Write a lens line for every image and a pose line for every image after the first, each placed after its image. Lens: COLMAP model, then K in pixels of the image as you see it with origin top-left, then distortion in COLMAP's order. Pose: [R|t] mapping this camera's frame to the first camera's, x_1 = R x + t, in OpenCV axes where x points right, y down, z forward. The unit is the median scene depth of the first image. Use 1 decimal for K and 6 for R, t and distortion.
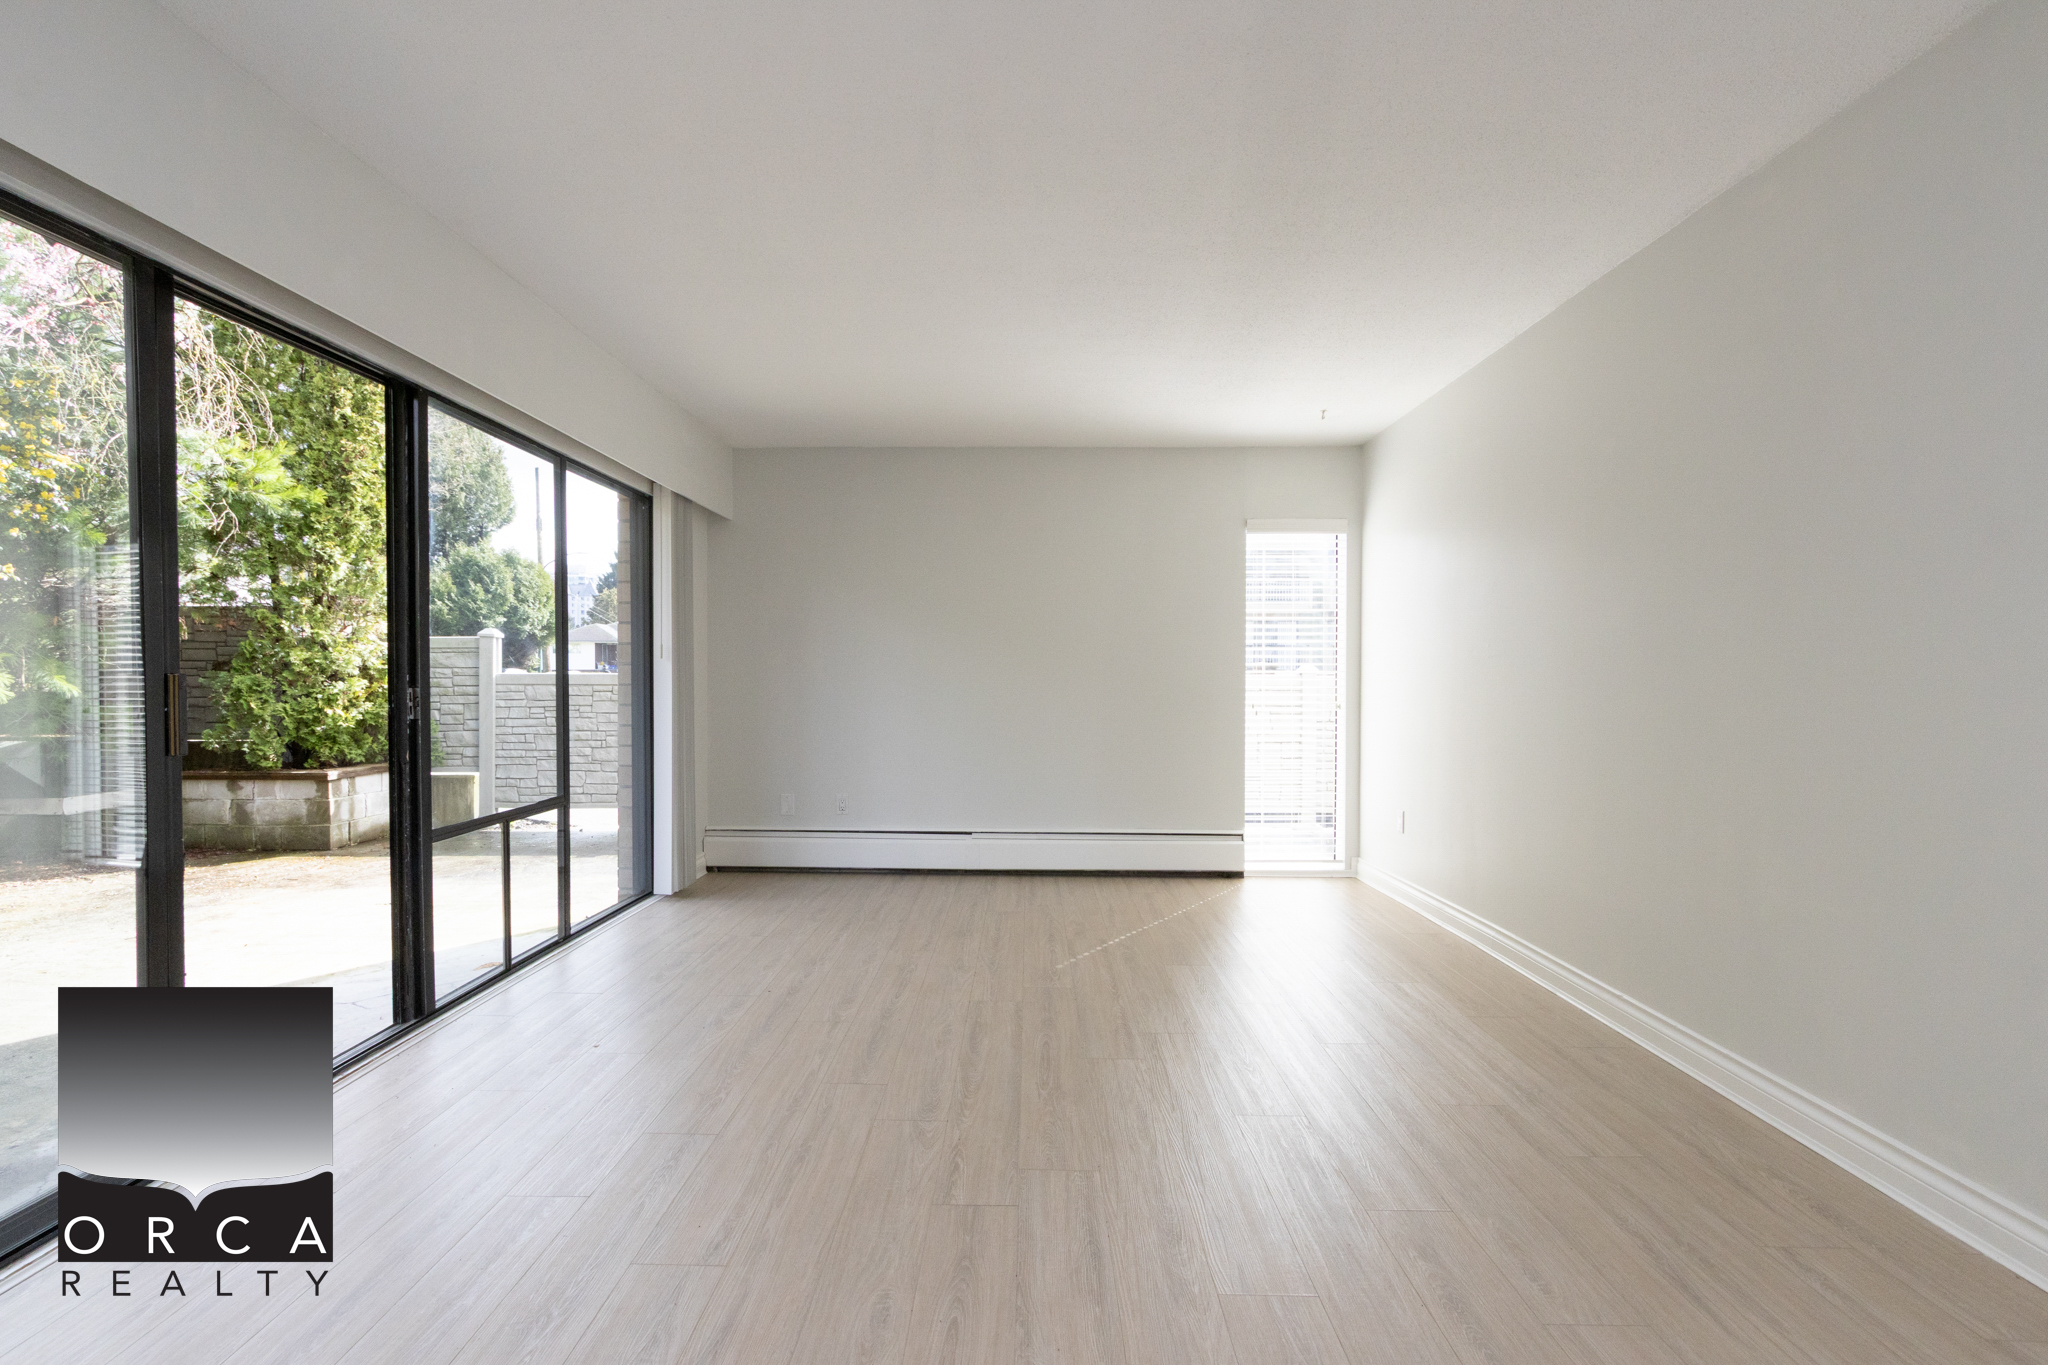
lens RADIAL K [[930.2, 0, 1014.3], [0, 930.2, 689.0], [0, 0, 1]] dist [0.002904, -0.000033]
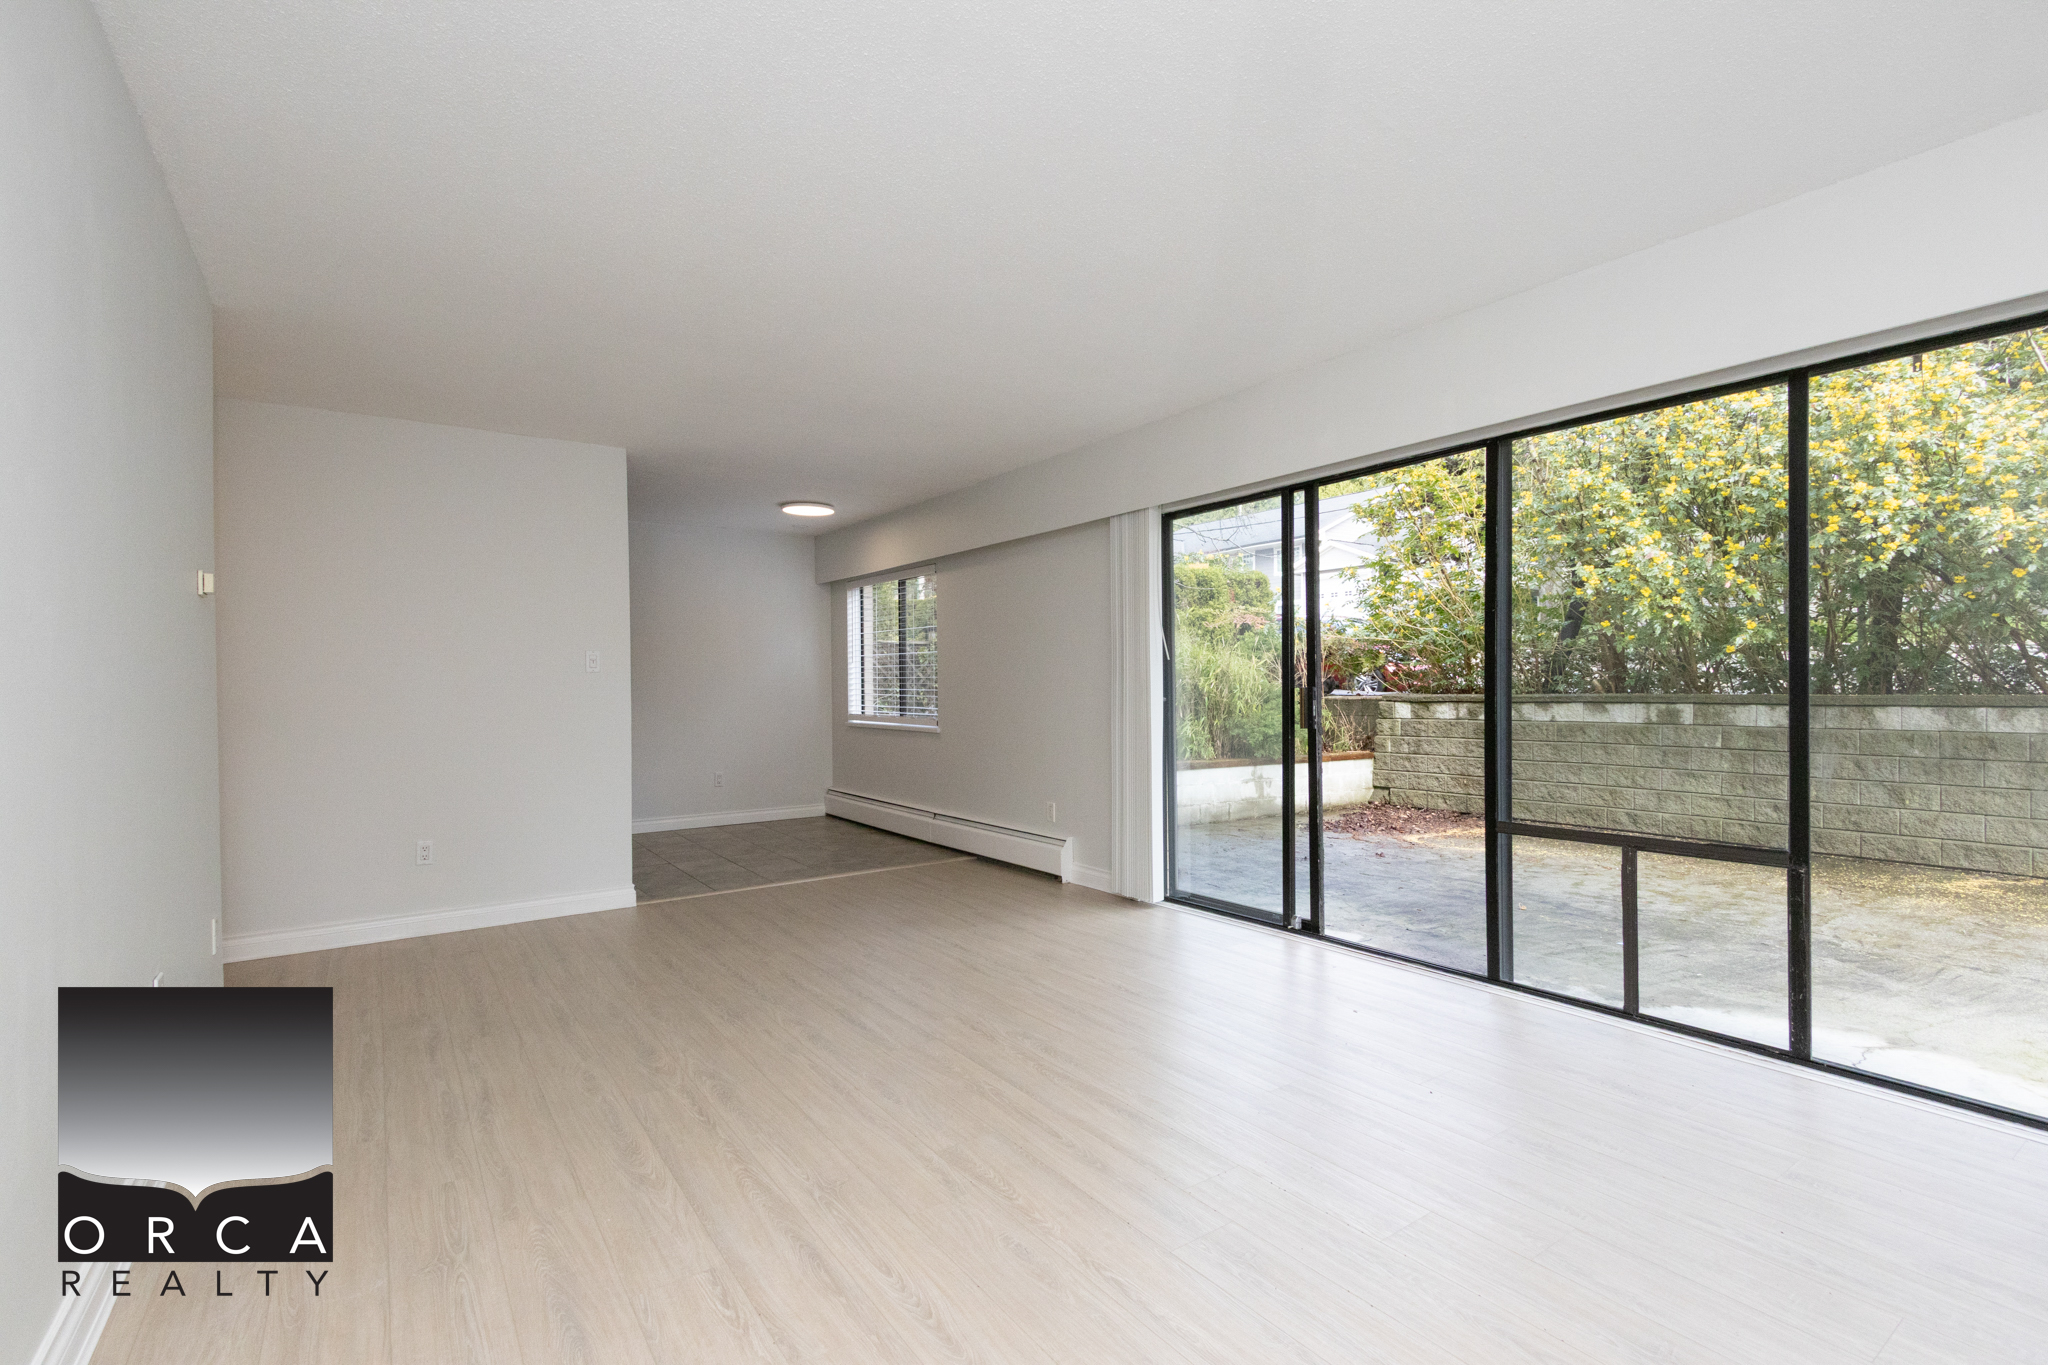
lens RADIAL K [[925.3, 0, 1012.4], [0, 925.3, 689.3], [0, 0, 1]] dist [0.007645, -0.002910]
pose [[-0.814002, 0.004907, -0.580842, 0.299169], [-0.000683, 0.999956, 0.009404, -0.012174], [0.580862, 0.008052, -0.813962, 0.908489]]
